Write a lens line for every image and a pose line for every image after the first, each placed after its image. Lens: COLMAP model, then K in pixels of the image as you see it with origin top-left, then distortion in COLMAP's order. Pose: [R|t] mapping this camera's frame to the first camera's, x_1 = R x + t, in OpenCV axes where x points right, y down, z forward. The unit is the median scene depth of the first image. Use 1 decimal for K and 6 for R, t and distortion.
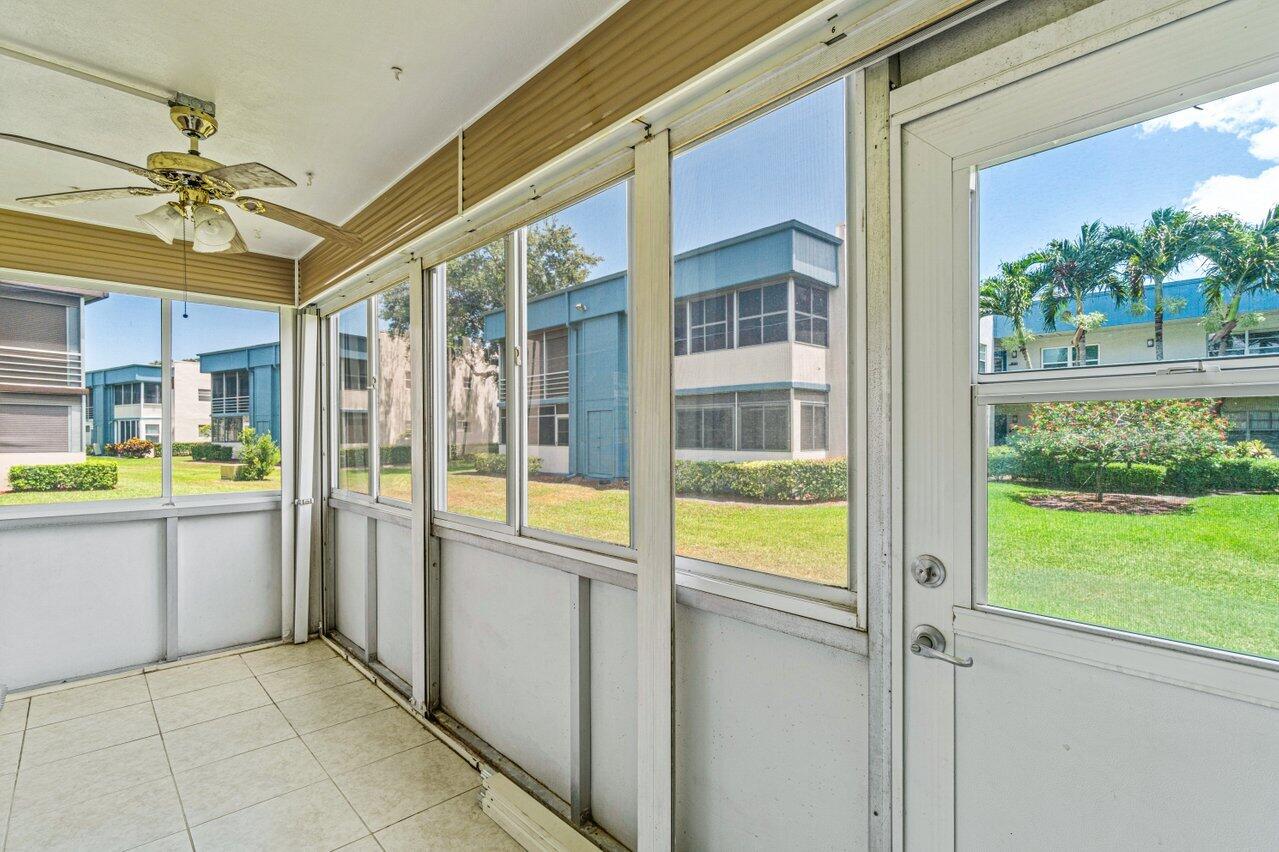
lens RADIAL K [[602.4, 0, 638.6], [0, 602.4, 431.4], [0, 0, 1]] dist [-0.000955, -0.000237]
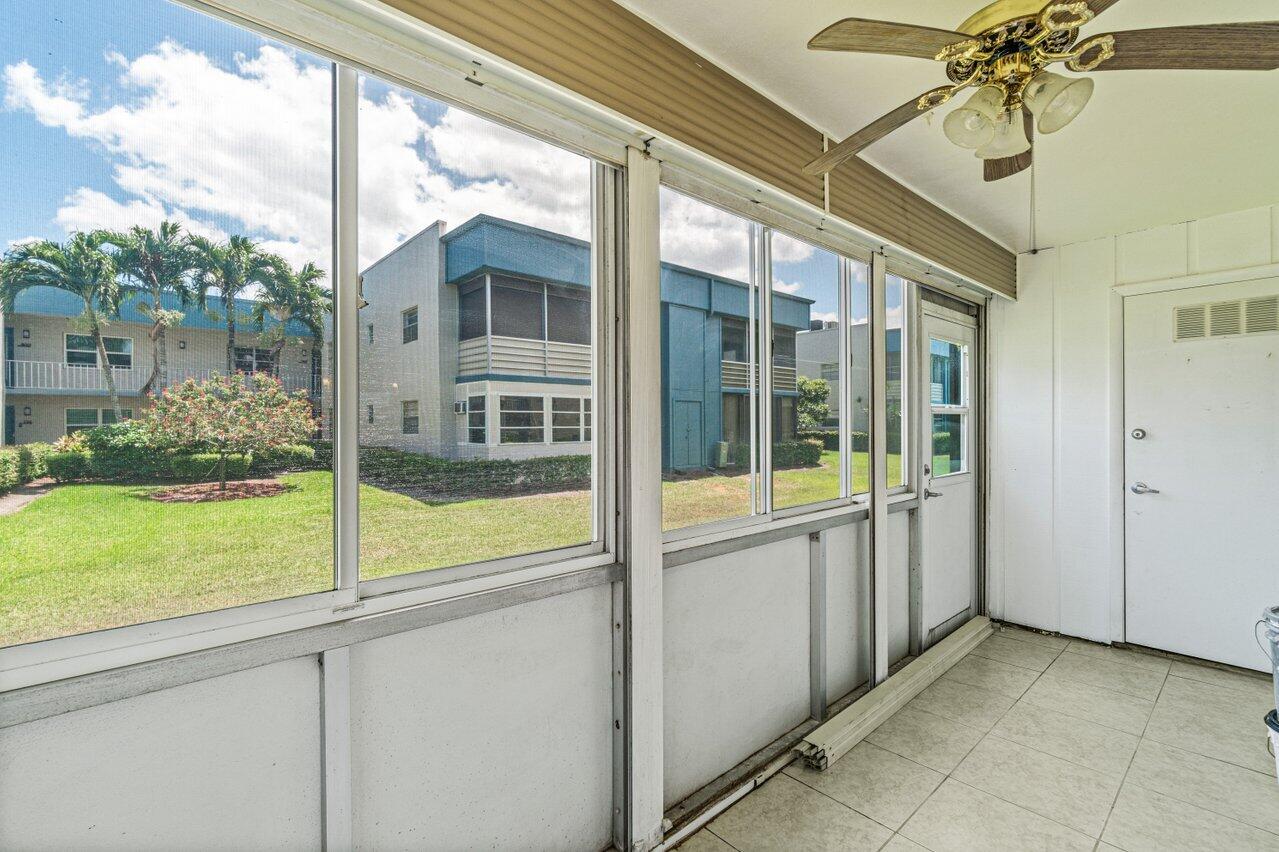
lens RADIAL K [[557.3, 0, 638.0], [0, 557.3, 424.7], [0, 0, 1]] dist [-0.001292, -0.000318]
pose [[0.034972, -0.000028, 0.999388, -0.179867], [0.001059, 0.999999, -0.000009, -0.001058], [-0.999388, 0.001058, 0.034972, 0.181134]]
